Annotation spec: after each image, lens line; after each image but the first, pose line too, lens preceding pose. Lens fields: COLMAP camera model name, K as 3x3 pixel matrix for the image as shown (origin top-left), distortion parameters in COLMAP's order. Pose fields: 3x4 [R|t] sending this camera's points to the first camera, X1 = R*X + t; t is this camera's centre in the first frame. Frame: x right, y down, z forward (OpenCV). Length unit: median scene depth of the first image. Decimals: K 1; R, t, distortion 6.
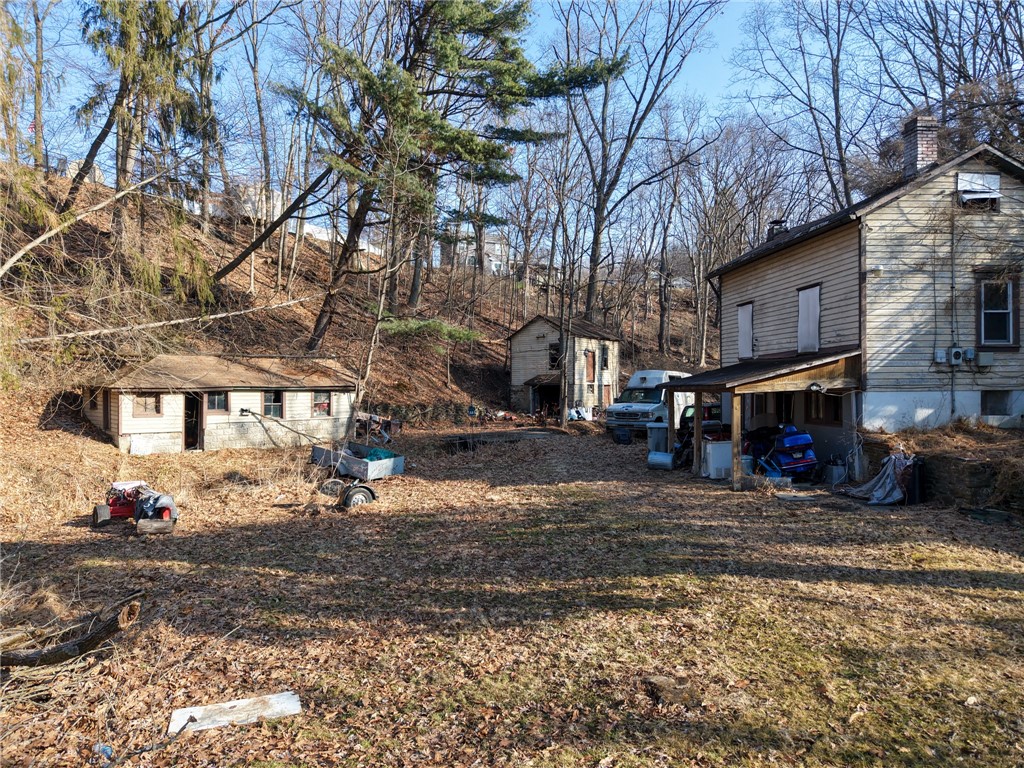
lens RADIAL K [[717.1, 0, 491.2], [0, 717.1, 402.5], [0, 0, 1]] dist [0.003202, -0.000547]
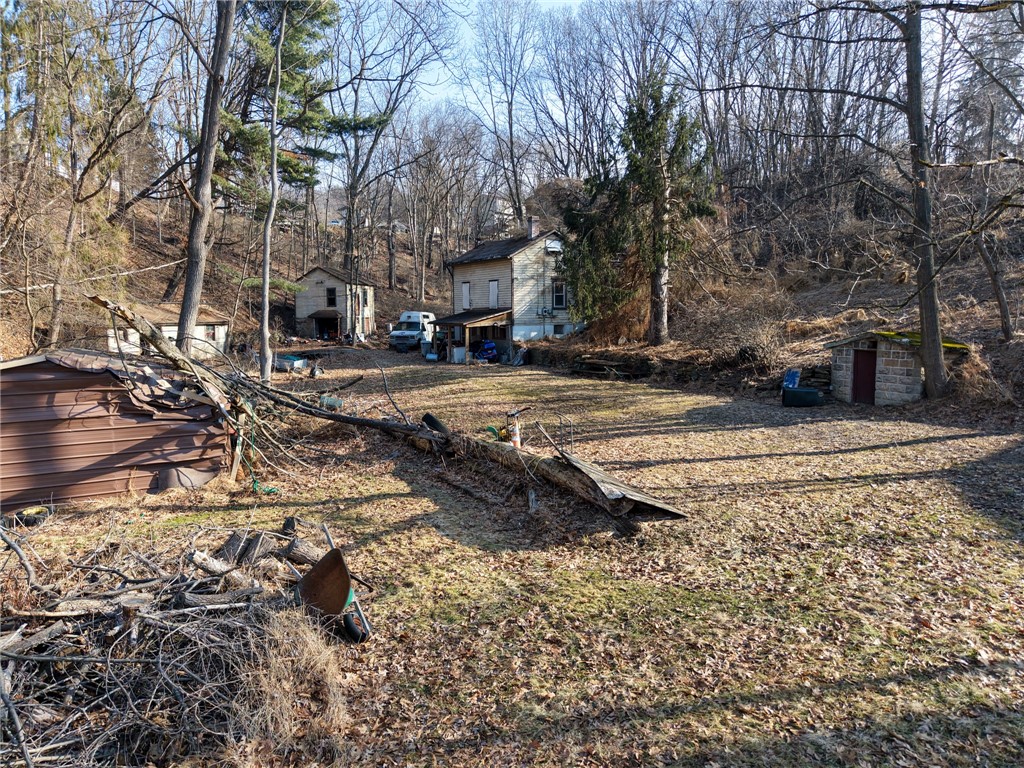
lens RADIAL K [[710.3, 0, 512.0], [0, 710.3, 384.0], [0, 0, 1]] dist [0.001399, -0.000291]
pose [[0.907262, -0.042173, 0.418445, -0.289458], [0.009182, 0.996709, 0.080543, -0.006295], [-0.420465, -0.069231, 0.904664, -0.681607]]
